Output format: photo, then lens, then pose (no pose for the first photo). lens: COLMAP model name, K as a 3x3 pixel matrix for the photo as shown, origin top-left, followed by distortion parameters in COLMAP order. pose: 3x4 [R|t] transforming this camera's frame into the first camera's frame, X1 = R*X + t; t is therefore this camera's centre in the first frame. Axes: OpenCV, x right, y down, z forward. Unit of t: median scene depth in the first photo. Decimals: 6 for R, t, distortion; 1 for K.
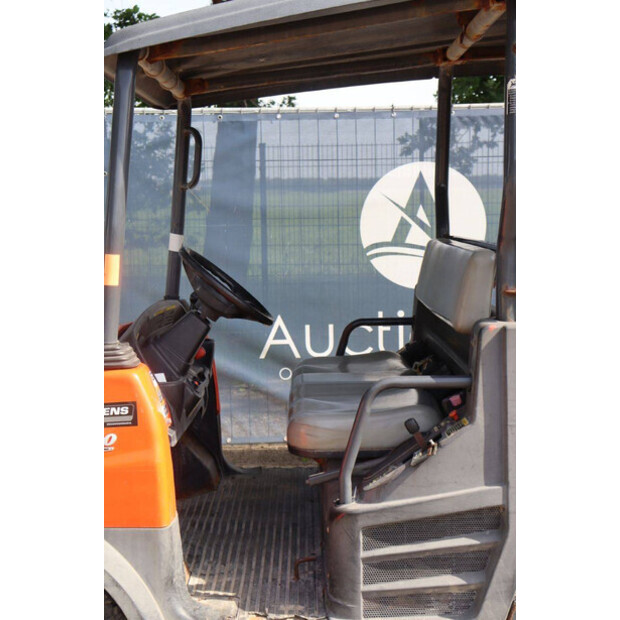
lens RADIAL K [[1003.4, 0, 310.0], [0, 1003.4, 310.0], [0, 0, 1]] dist [0.142590, -0.048038]
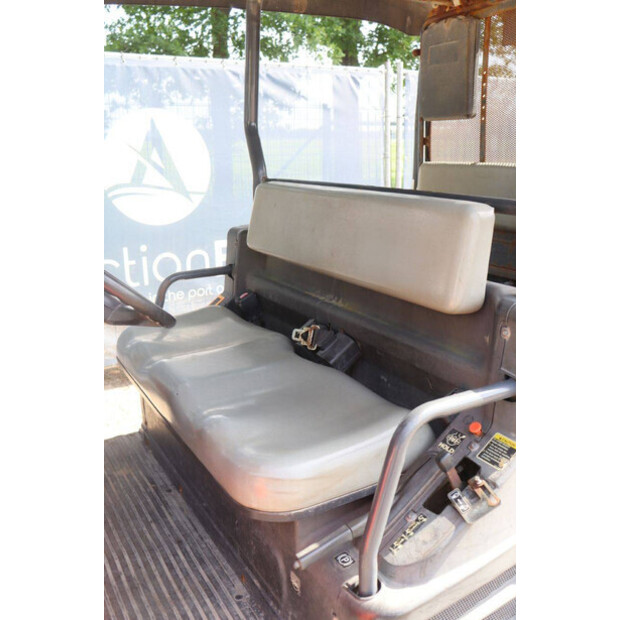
lens RADIAL K [[605.5, 0, 310.0], [0, 605.5, 310.0], [0, 0, 1]] dist [-0.056432, 0.015745]
pose [[0.867039, -0.125641, 0.482139, -0.081744], [0.051138, 0.985013, 0.164723, -0.030405], [-0.495610, -0.118165, 0.860470, 0.332178]]
